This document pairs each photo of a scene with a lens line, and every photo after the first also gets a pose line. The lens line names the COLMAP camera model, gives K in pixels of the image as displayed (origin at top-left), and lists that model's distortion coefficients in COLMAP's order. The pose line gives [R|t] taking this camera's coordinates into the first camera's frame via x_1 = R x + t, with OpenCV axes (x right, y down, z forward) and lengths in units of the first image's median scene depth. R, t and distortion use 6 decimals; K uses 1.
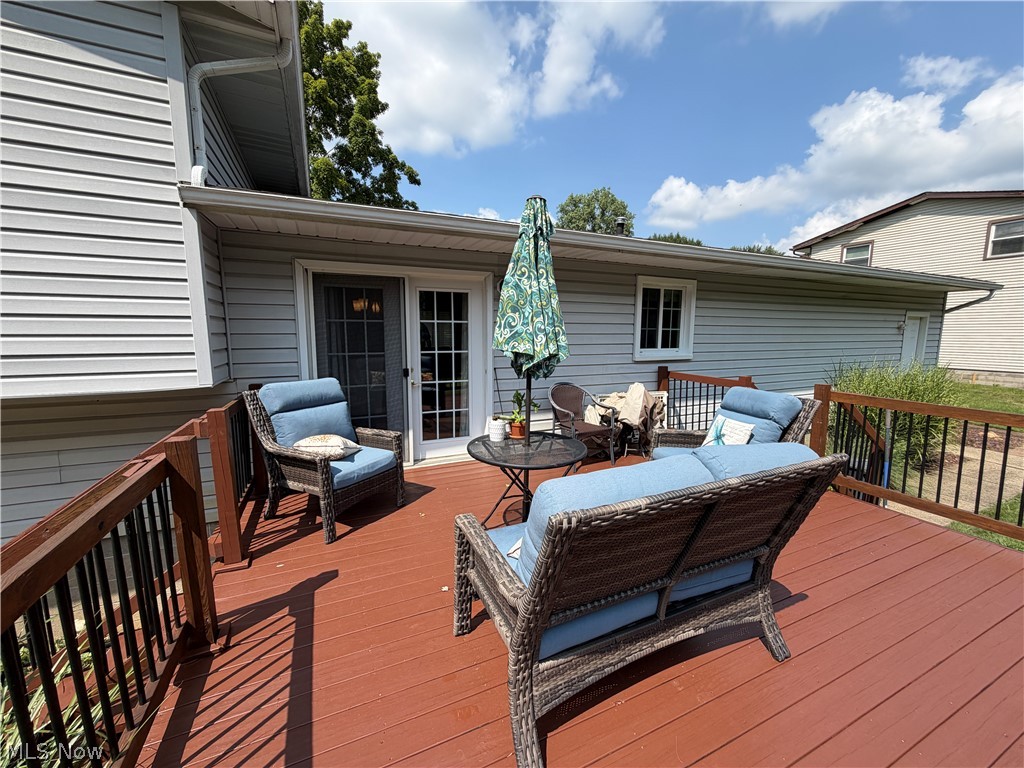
lens RADIAL K [[407.6, 0, 512.2], [0, 407.6, 386.5], [0, 0, 1]] dist [0.001174, -0.000391]
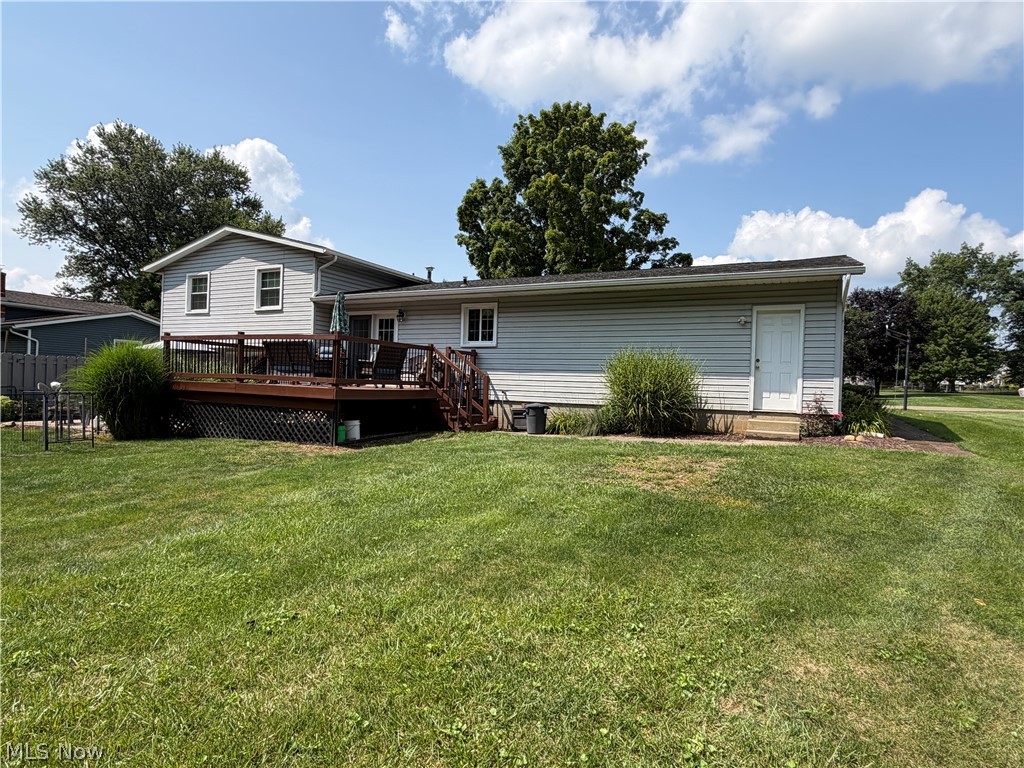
lens RADIAL K [[573.3, 0, 511.2], [0, 573.3, 385.0], [0, 0, 1]] dist [0.004629, 0.000129]
pose [[0.625390, 0.014181, -0.780184, 2.518806], [-0.134476, 0.986834, -0.089857, 0.319269], [0.768638, 0.161111, 0.619063, -0.452862]]
